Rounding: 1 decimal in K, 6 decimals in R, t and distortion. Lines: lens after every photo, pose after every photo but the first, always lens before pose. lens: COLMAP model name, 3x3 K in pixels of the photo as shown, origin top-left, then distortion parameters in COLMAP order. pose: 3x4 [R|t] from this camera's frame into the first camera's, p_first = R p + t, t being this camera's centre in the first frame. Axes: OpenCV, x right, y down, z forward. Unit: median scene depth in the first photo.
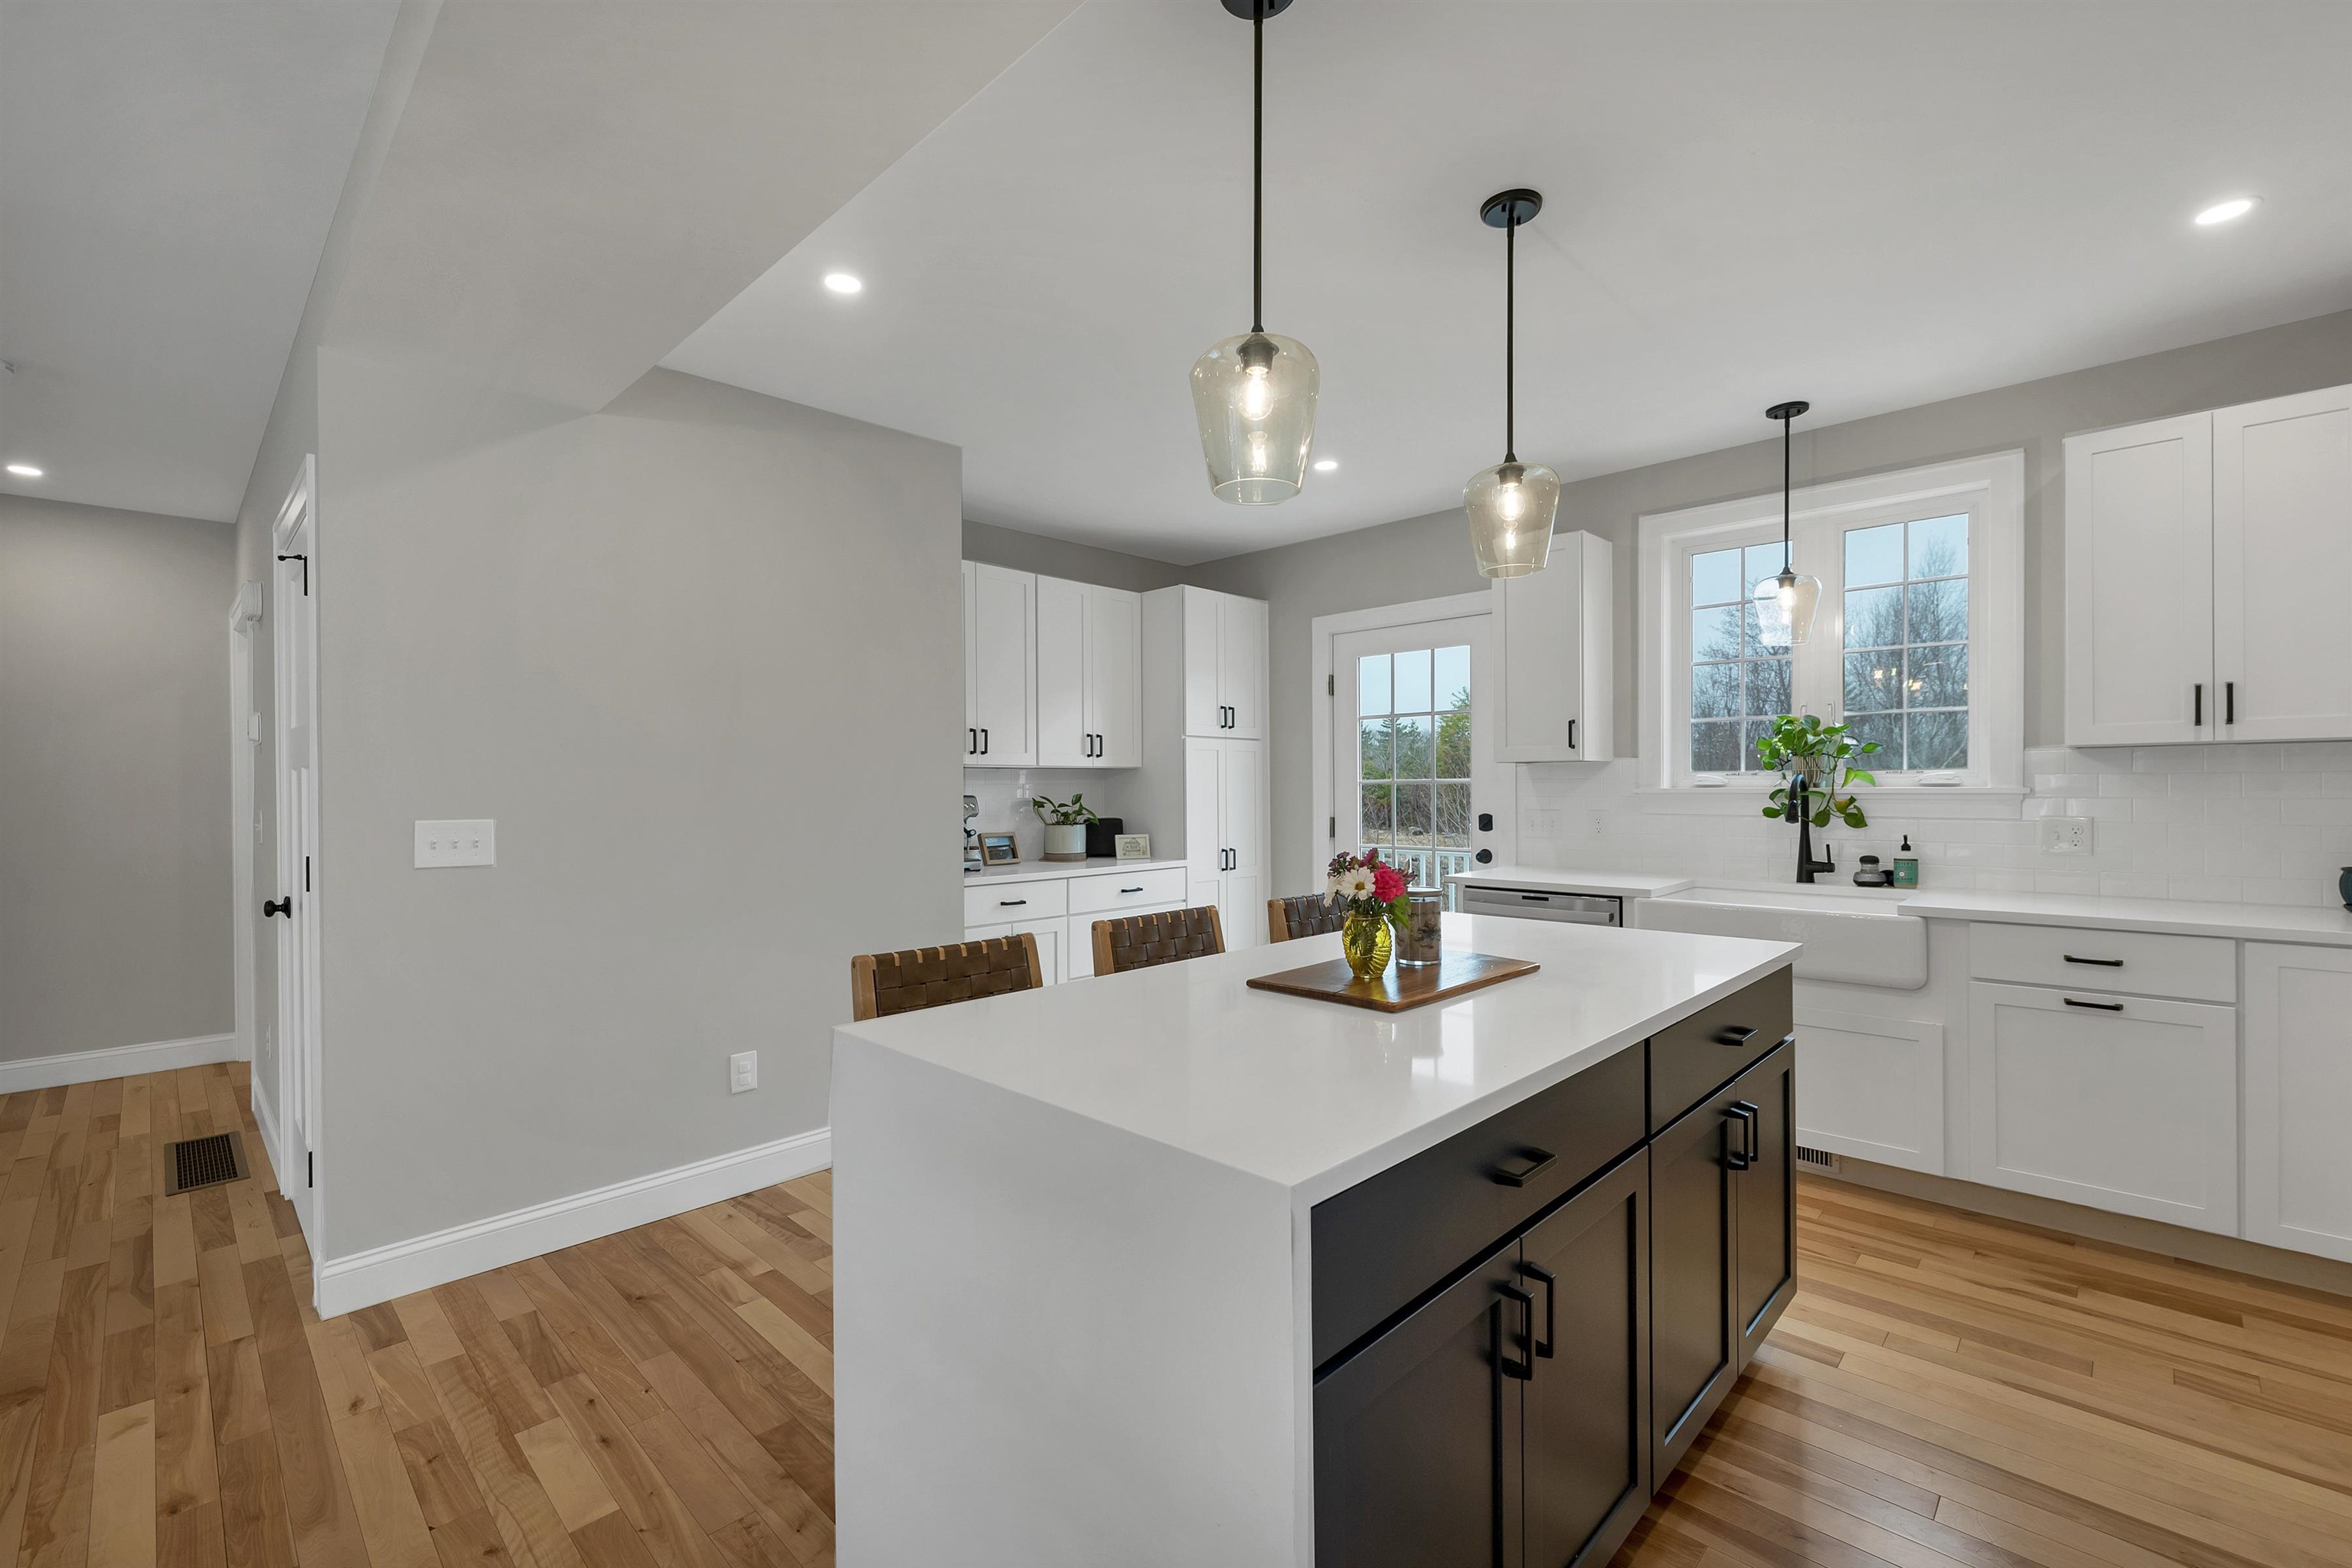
lens RADIAL K [[997.7, 0, 1178.5], [0, 997.7, 791.1], [0, 0, 1]] dist [0.010968, -0.000861]
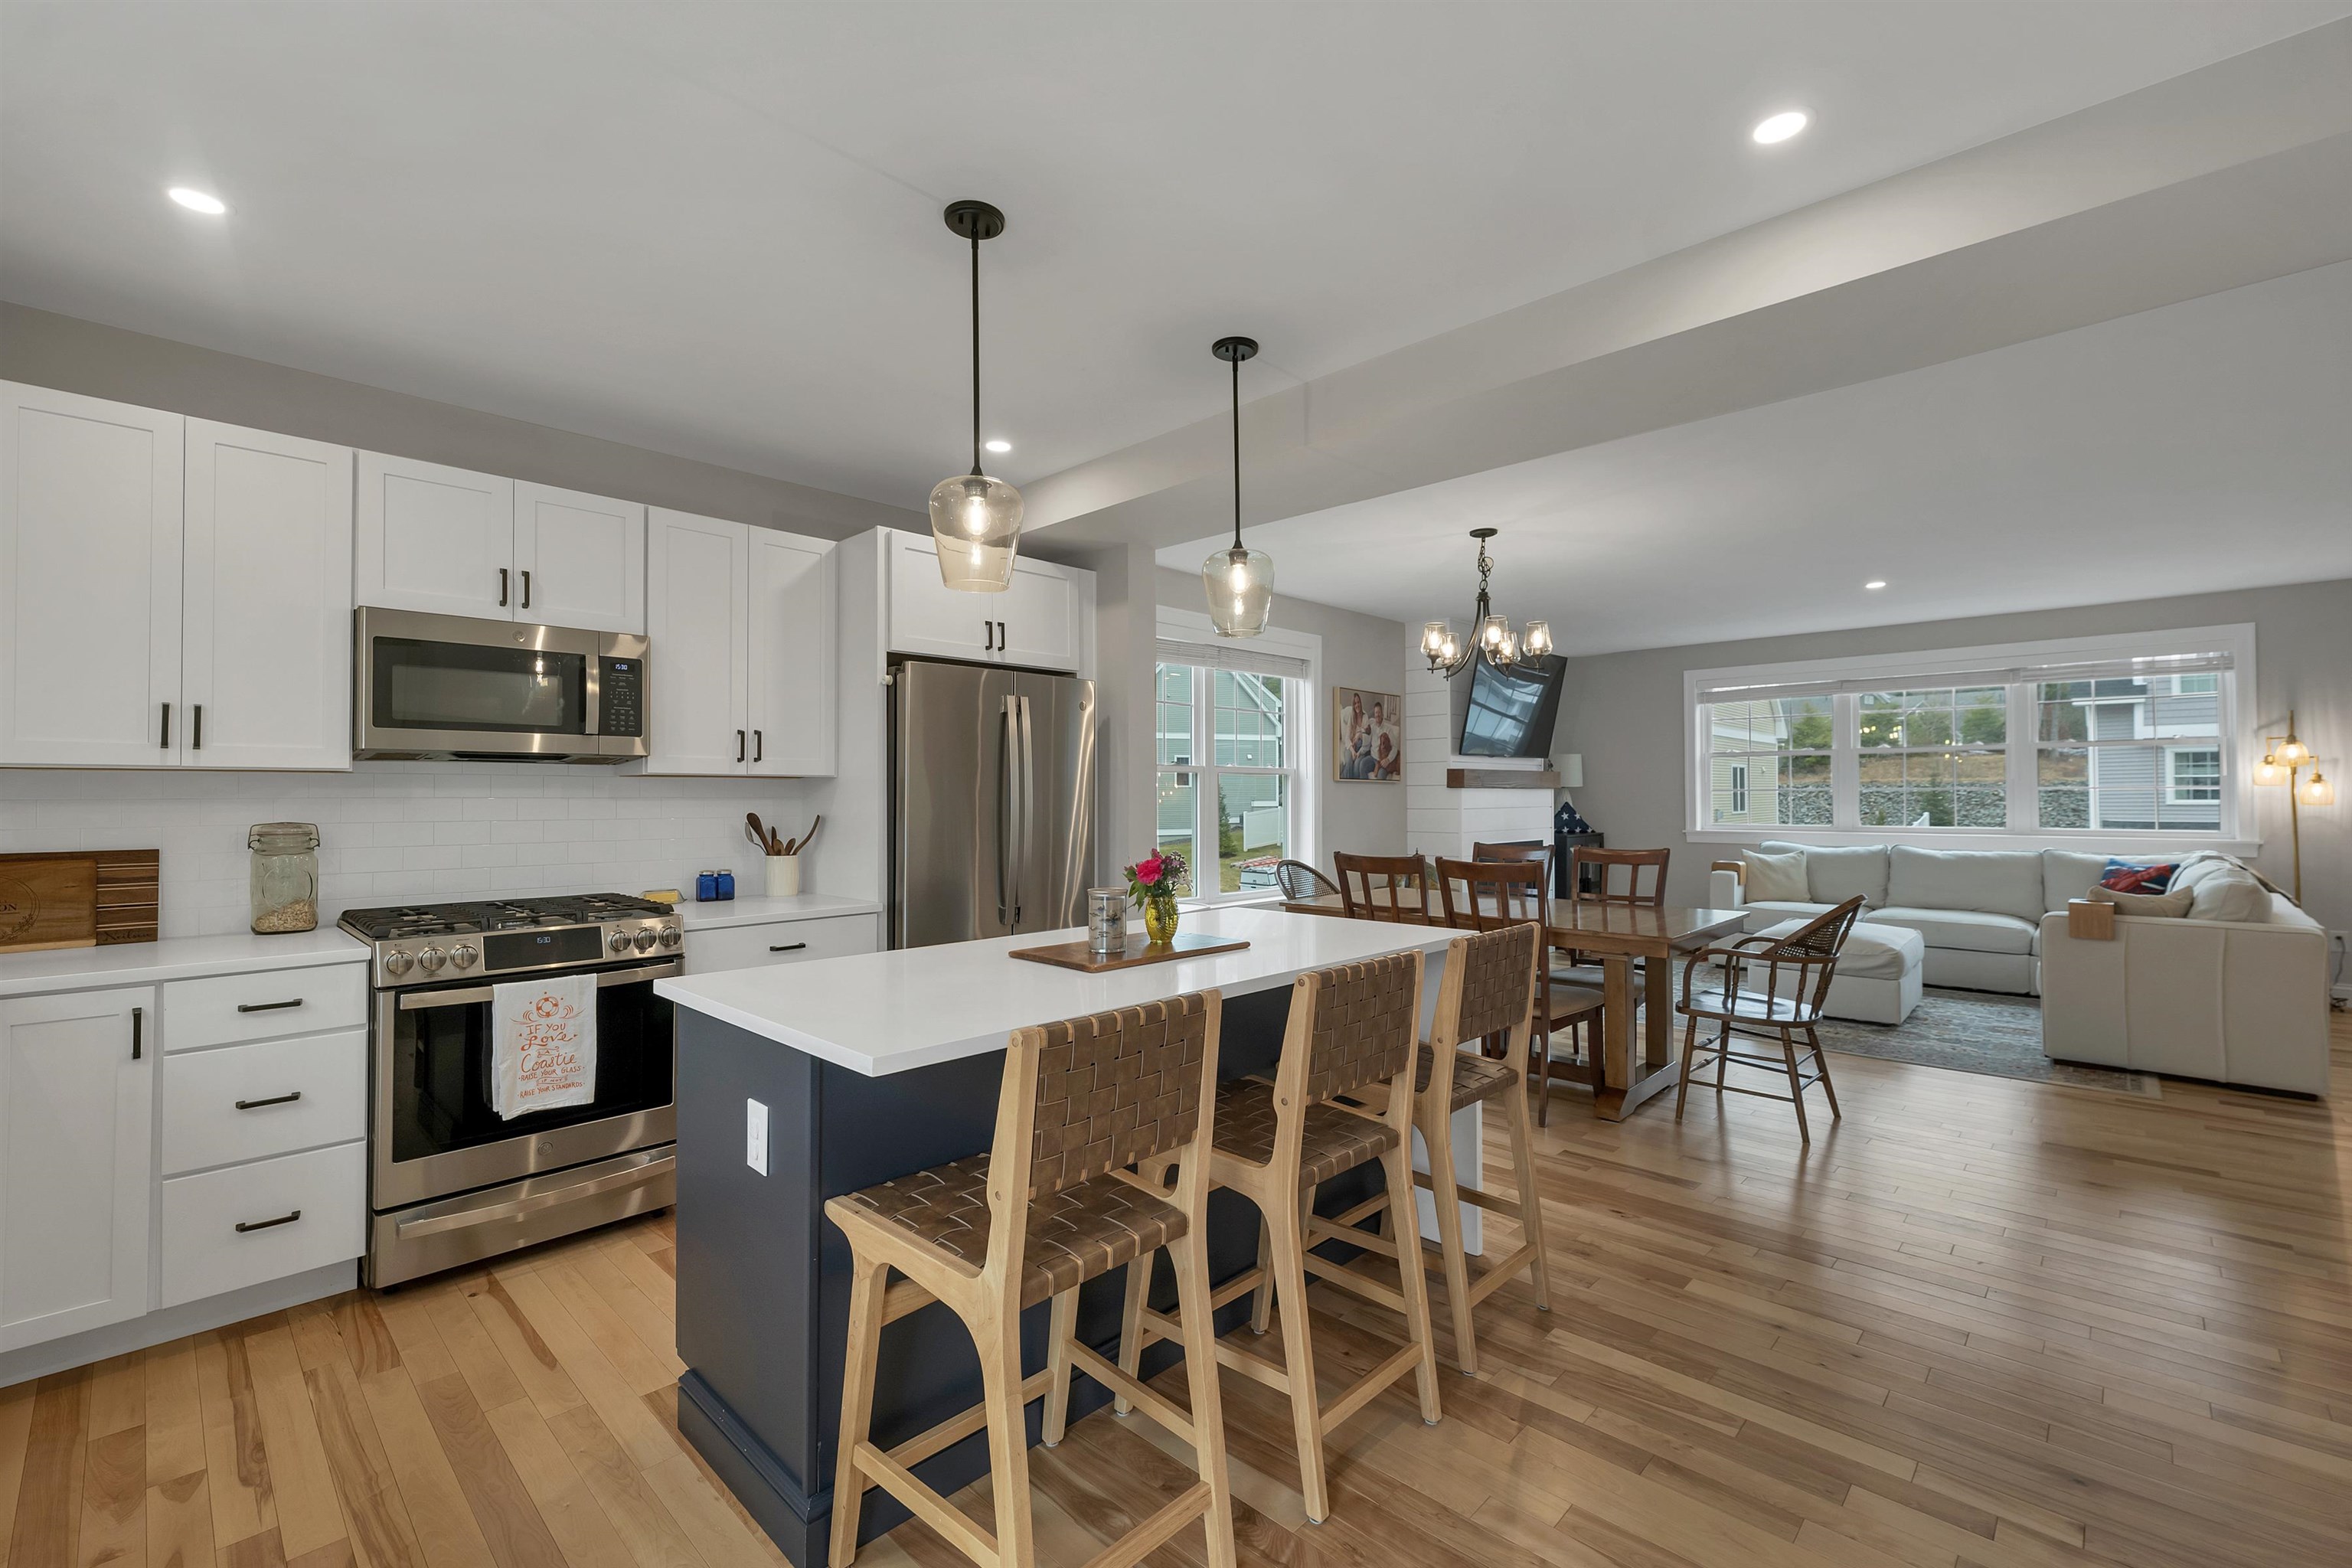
lens RADIAL K [[1000.2, 0, 1163.7], [0, 1000.2, 780.9], [0, 0, 1]] dist [0.002649, -0.000208]
pose [[-0.999901, 0.013098, -0.005202, 0.099775], [0.013154, 0.999853, -0.010956, -0.009843], [0.005057, -0.011023, -0.999926, 1.267391]]
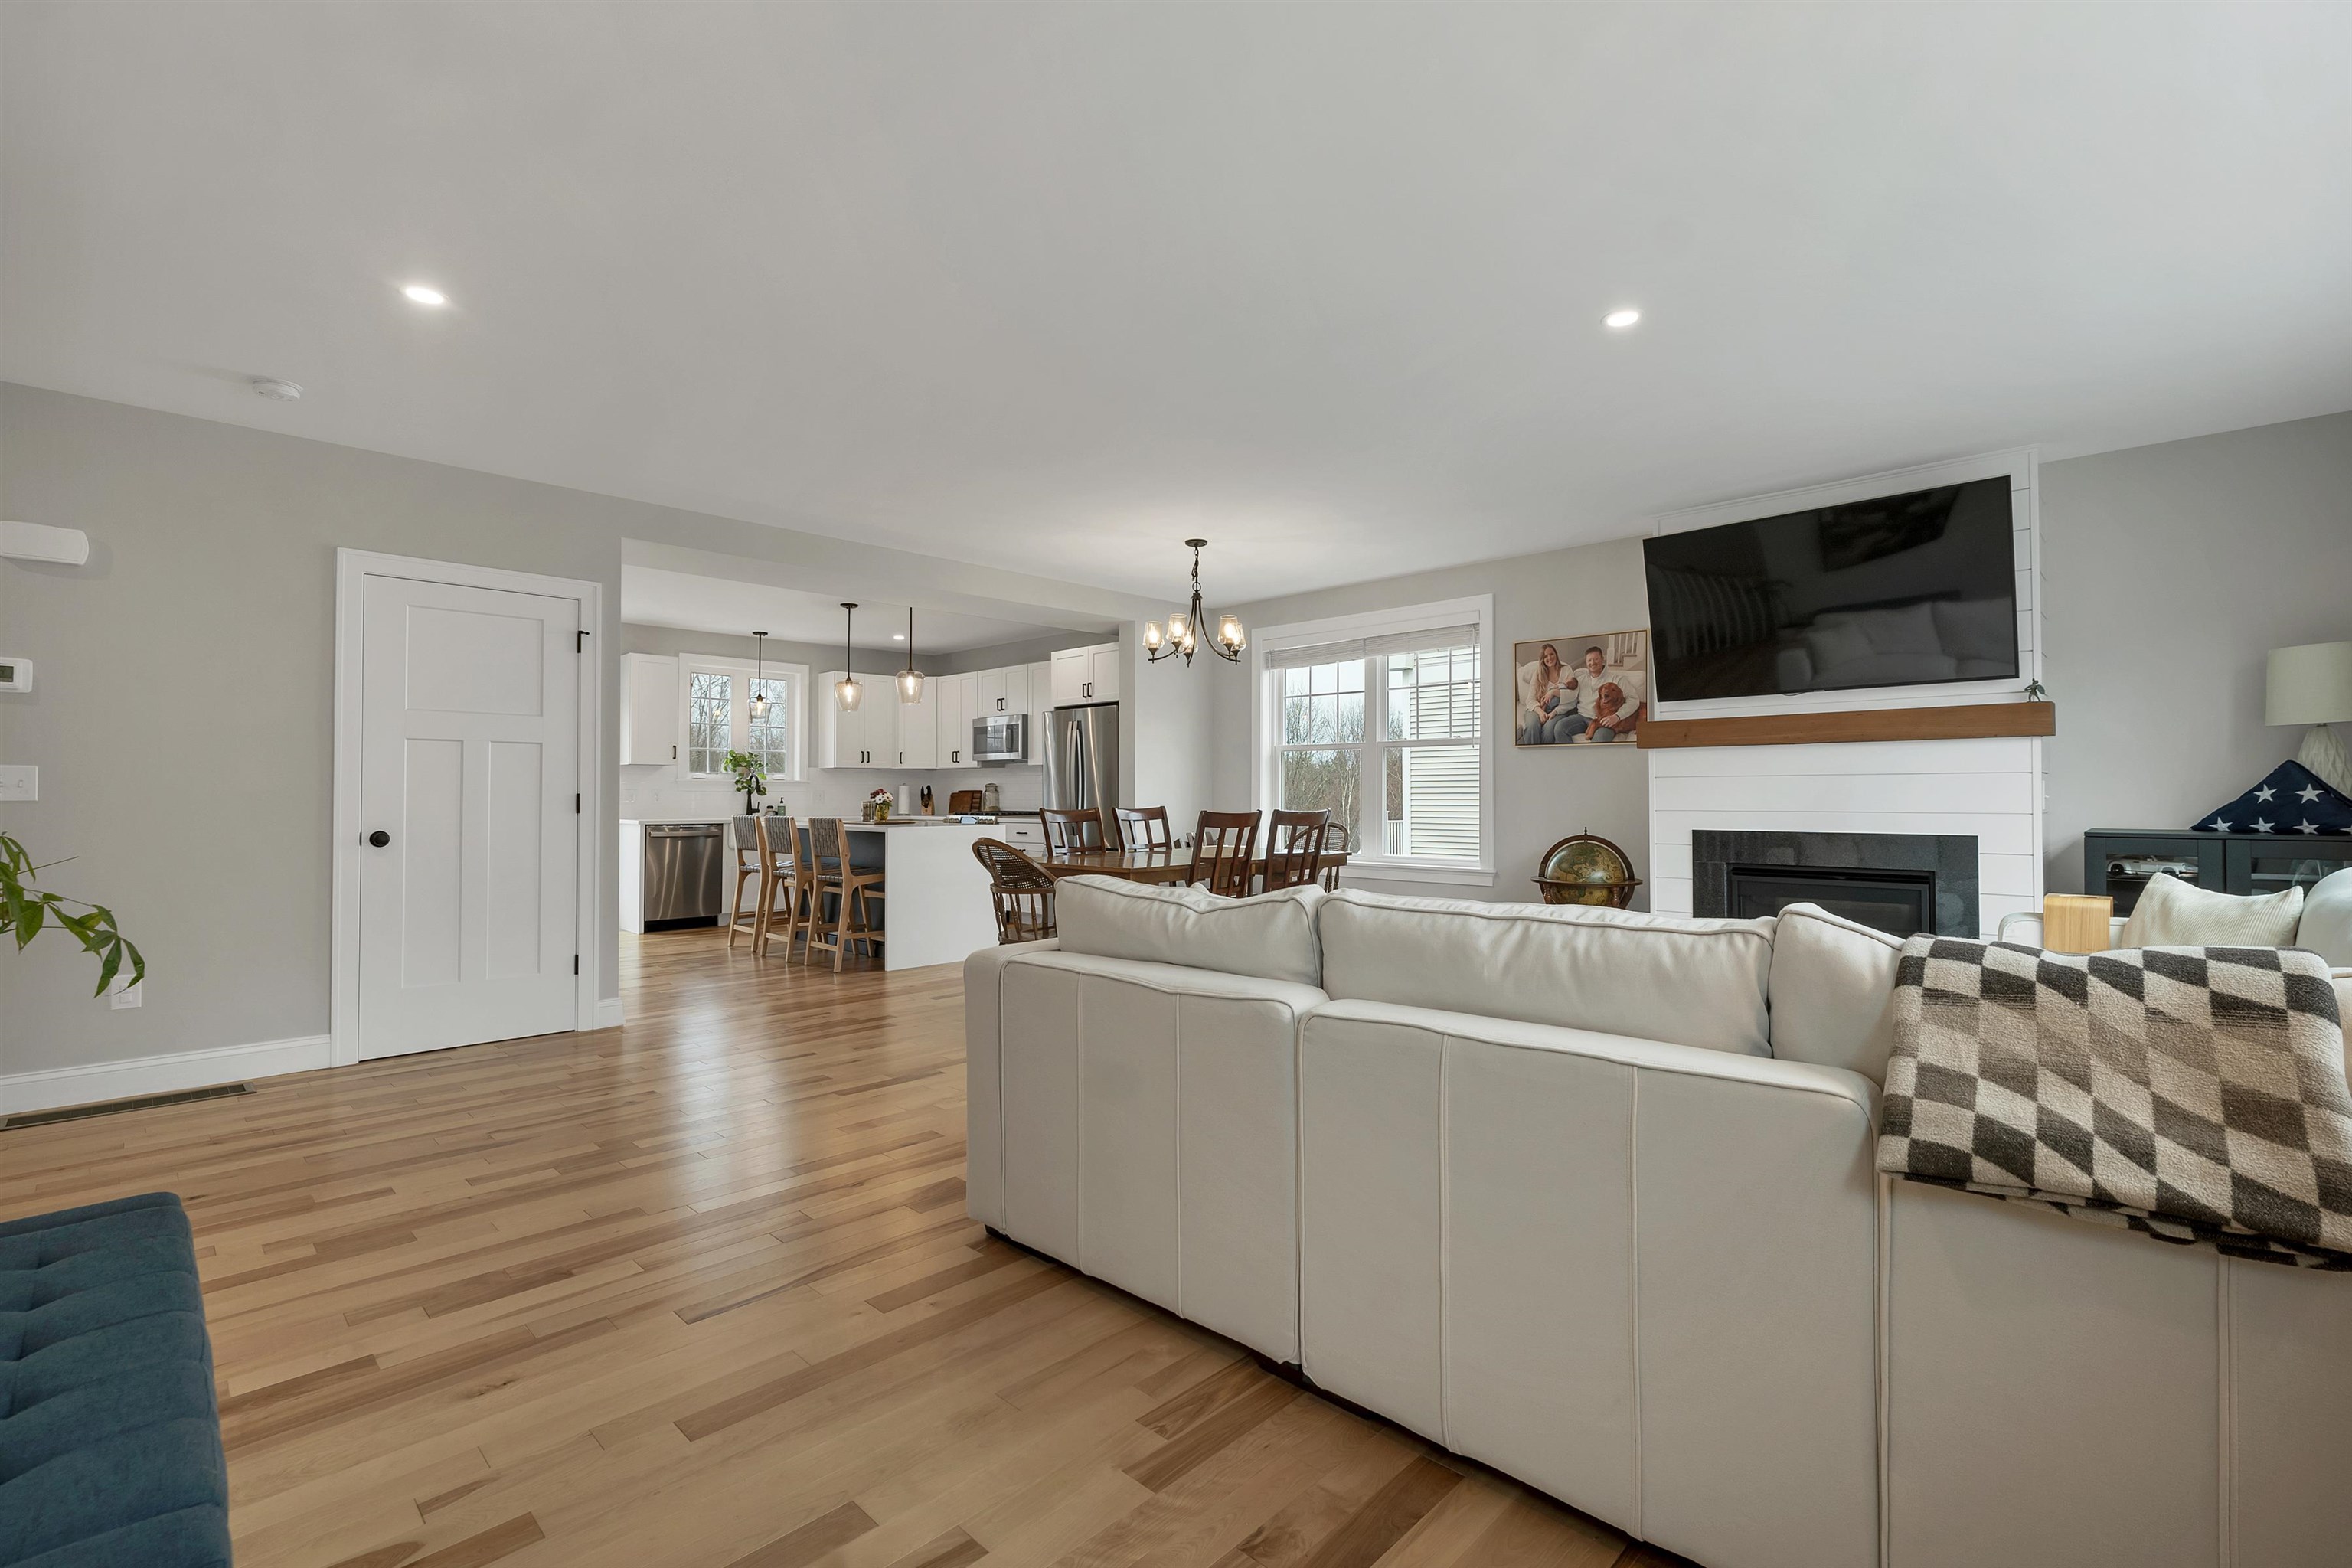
lens RADIAL K [[1051.4, 0, 1176.0], [0, 1051.4, 784.0], [0, 0, 1]] dist [-0.000955, -0.000421]
pose [[0.004274, 0.020180, 0.999787, -2.072336], [0.006289, 0.999776, -0.020207, 0.069536], [-0.999971, 0.006374, 0.004146, -0.080120]]
